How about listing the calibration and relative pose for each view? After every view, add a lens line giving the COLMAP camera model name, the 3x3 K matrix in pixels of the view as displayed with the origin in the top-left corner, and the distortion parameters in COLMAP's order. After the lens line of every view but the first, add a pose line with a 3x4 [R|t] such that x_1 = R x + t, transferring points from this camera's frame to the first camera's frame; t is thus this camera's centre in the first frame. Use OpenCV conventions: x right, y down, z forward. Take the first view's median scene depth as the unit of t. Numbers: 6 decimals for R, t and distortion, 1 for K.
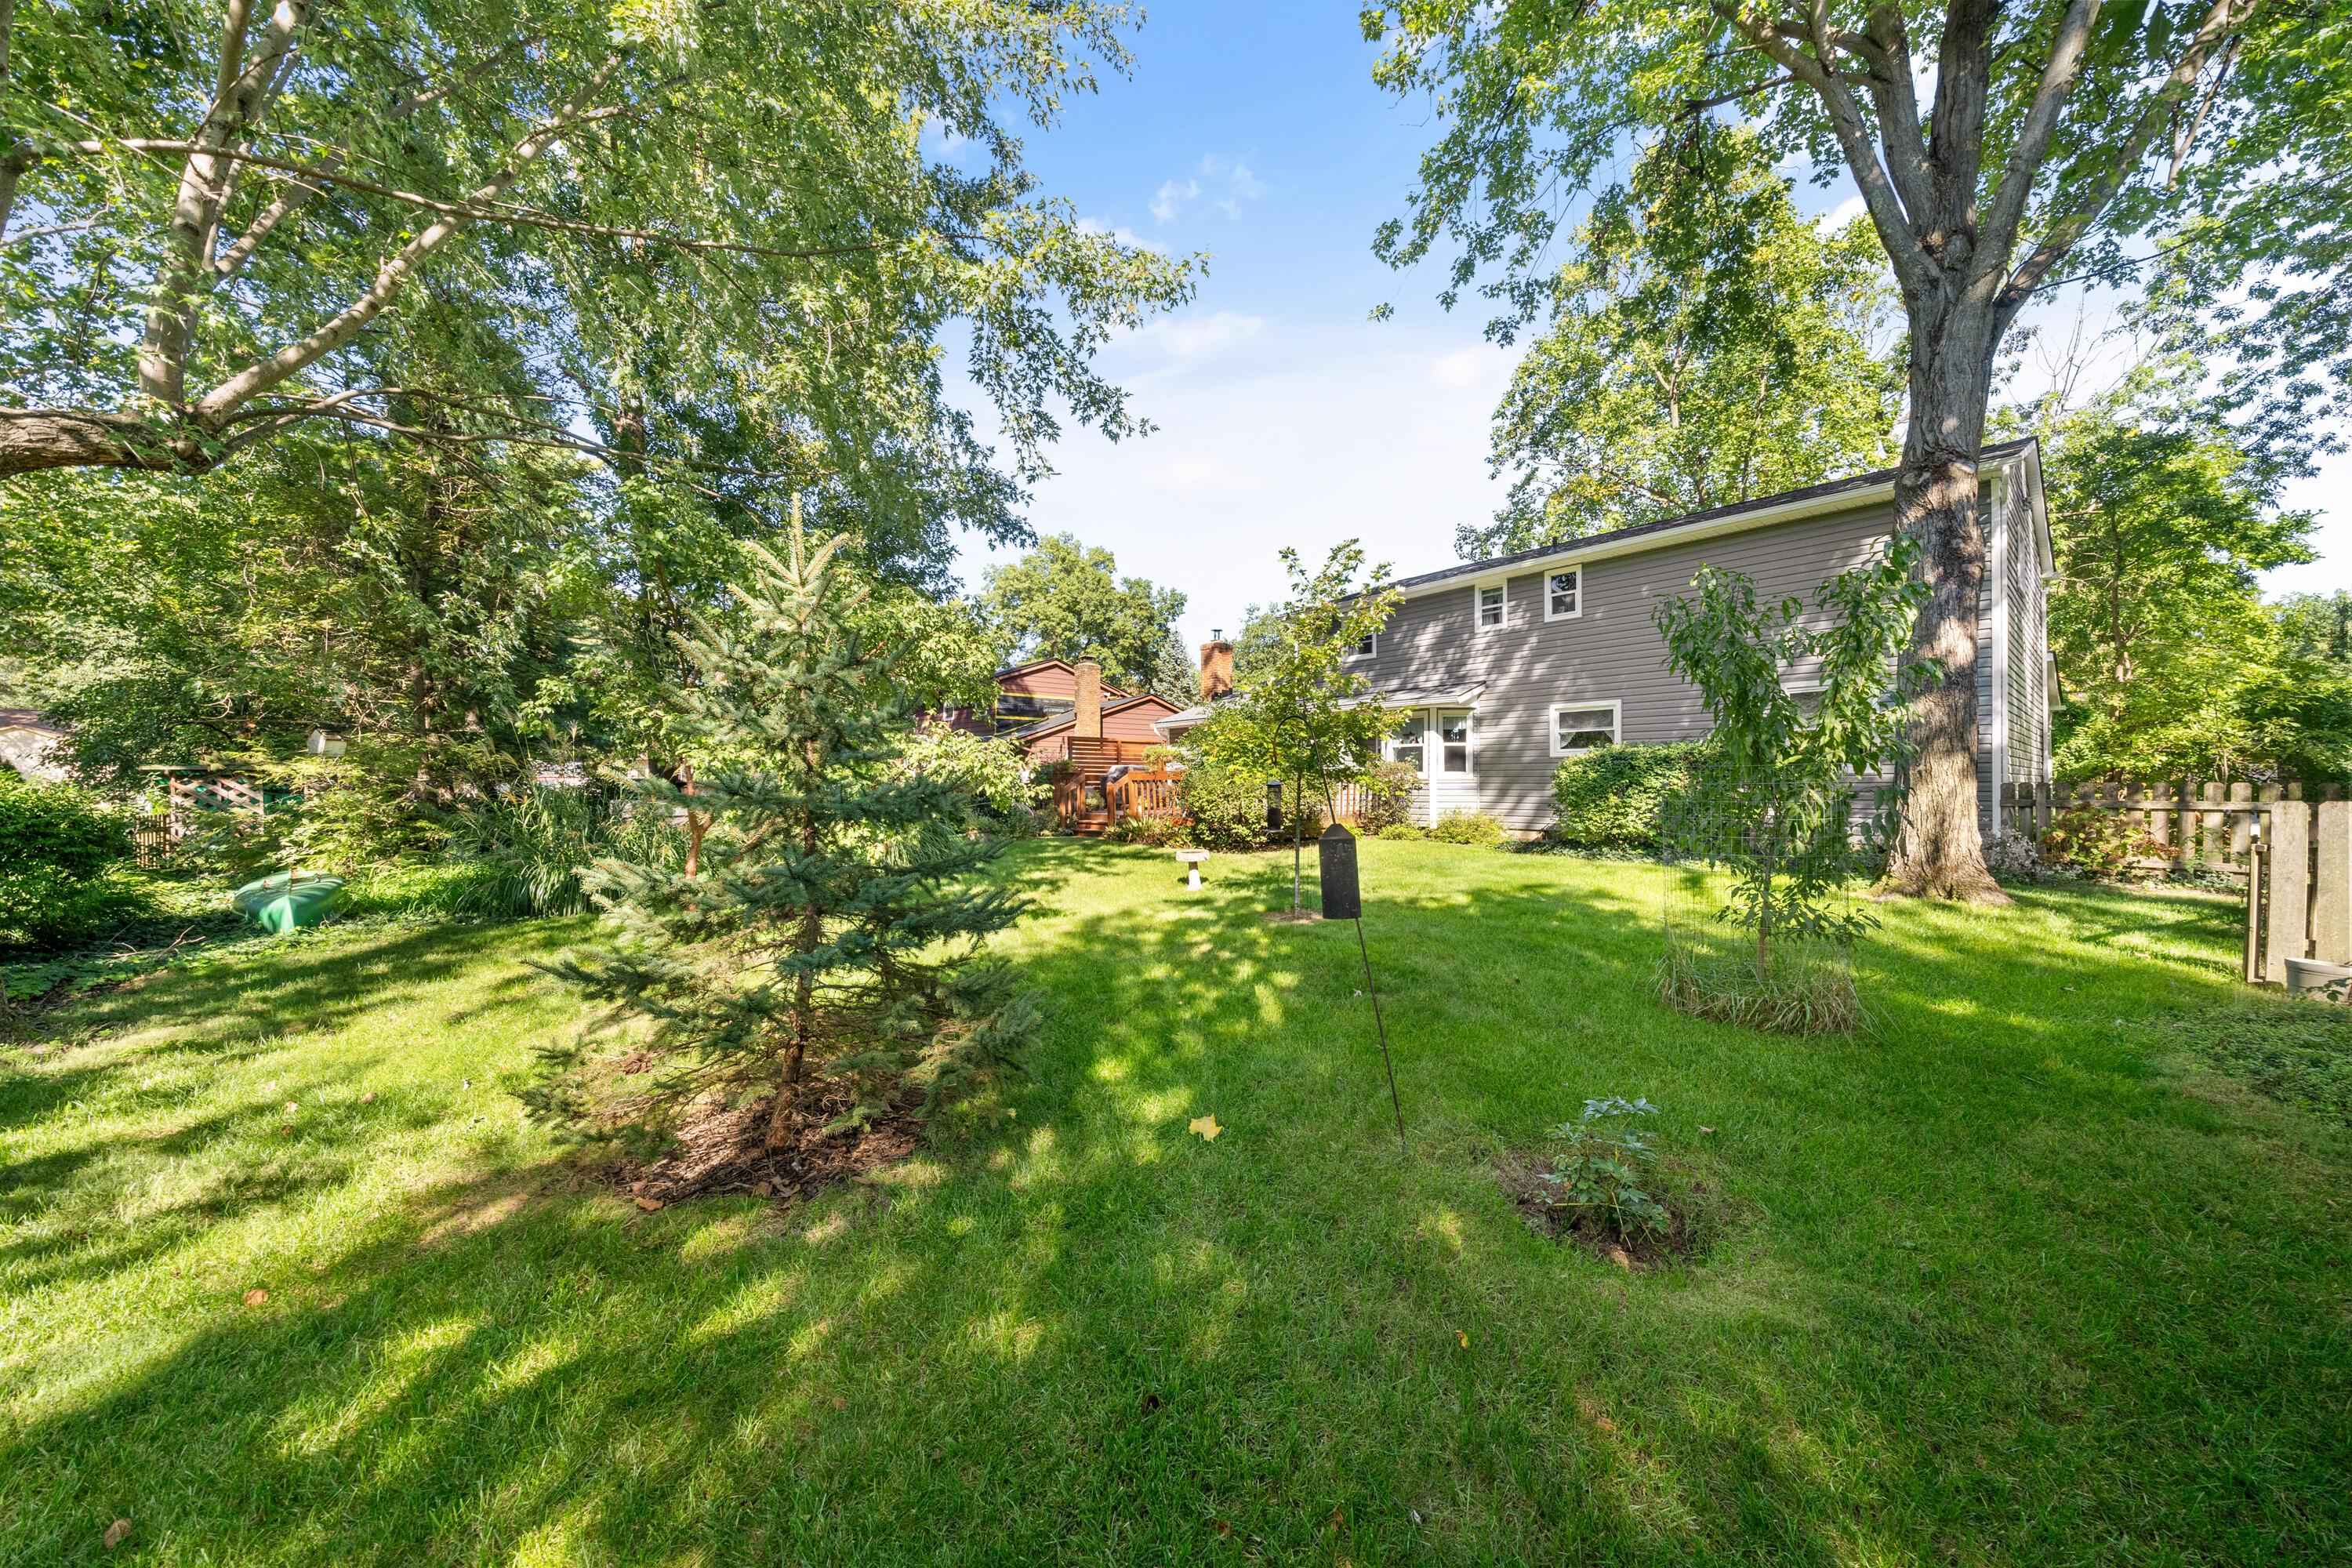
lens RADIAL K [[818.3, 0, 1176.1], [0, 818.3, 784.6], [0, 0, 1]] dist [-0.000307, -0.000005]
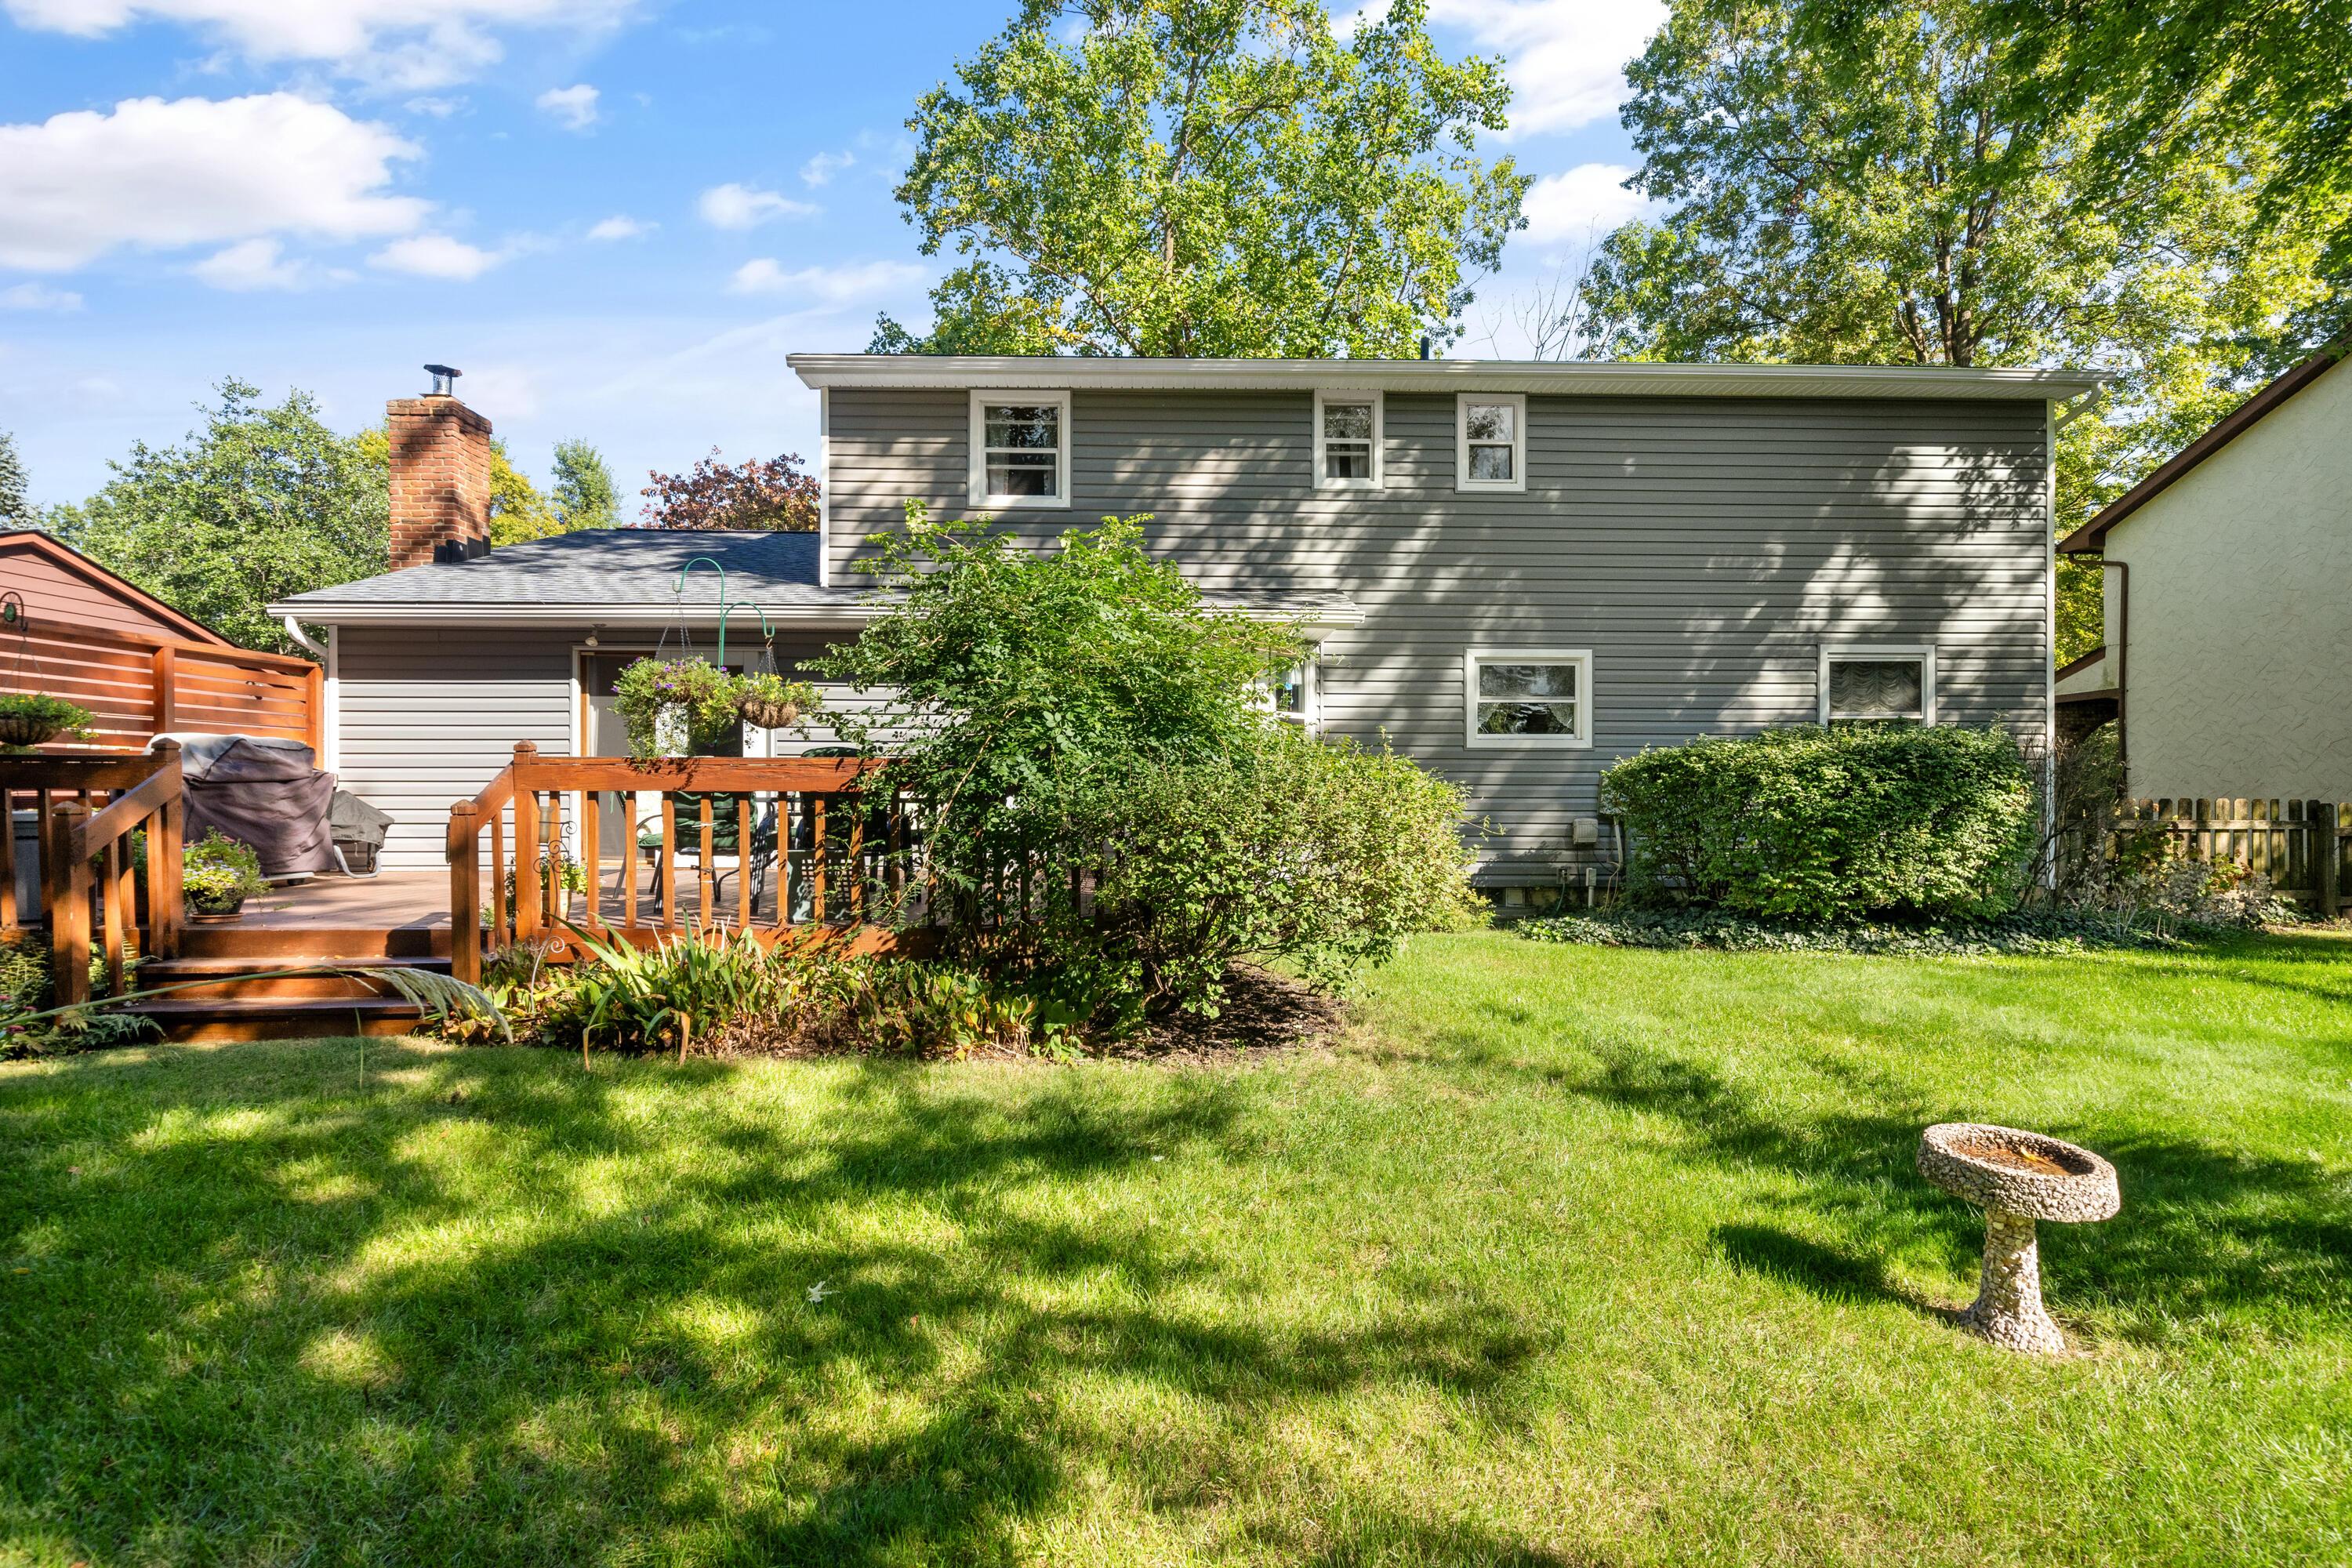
lens RADIAL K [[1135.0, 0, 1172.0], [0, 1135.0, 791.5], [0, 0, 1]] dist [0.006331, 0.000203]
pose [[0.610829, 0.000369, 0.791762, -0.225823], [0.000213, 1.000000, -0.000630, -0.005490], [-0.791762, 0.000553, 0.610829, 0.670638]]
